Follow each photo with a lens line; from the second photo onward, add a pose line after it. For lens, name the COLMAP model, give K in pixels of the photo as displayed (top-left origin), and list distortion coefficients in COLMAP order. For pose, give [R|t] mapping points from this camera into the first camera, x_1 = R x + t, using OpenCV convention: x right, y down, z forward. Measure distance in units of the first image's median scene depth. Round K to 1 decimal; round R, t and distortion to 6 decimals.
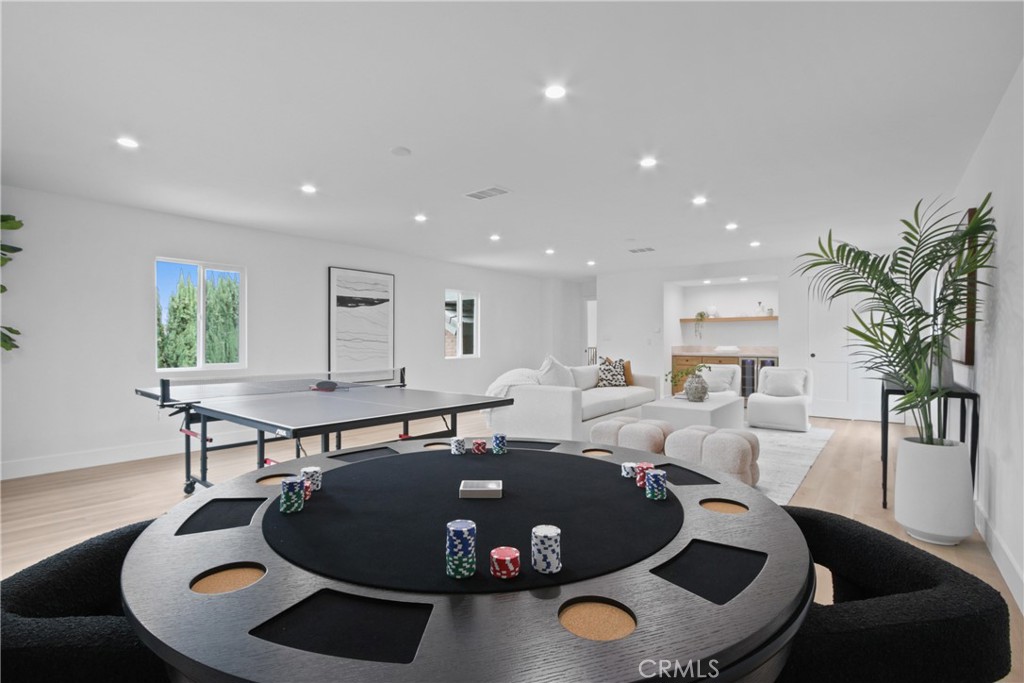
lens RADIAL K [[468.3, 0, 513.7], [0, 468.3, 340.9], [0, 0, 1]] dist [-0.020322, 0.003880]
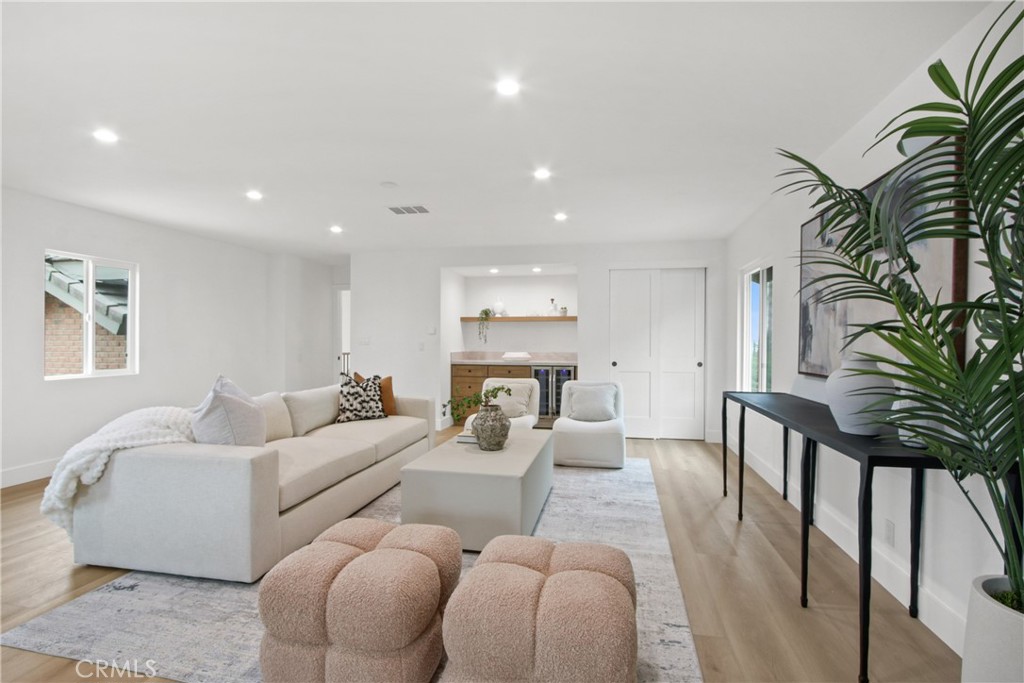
lens RADIAL K [[468.3, 0, 514.3], [0, 468.3, 341.4], [0, 0, 1]] dist [-0.020322, 0.003880]
pose [[0.893347, 0.003169, 0.449356, 0.110950], [-0.003372, 0.999994, -0.000348, -0.008554], [-0.449355, -0.001204, 0.893353, 0.342938]]
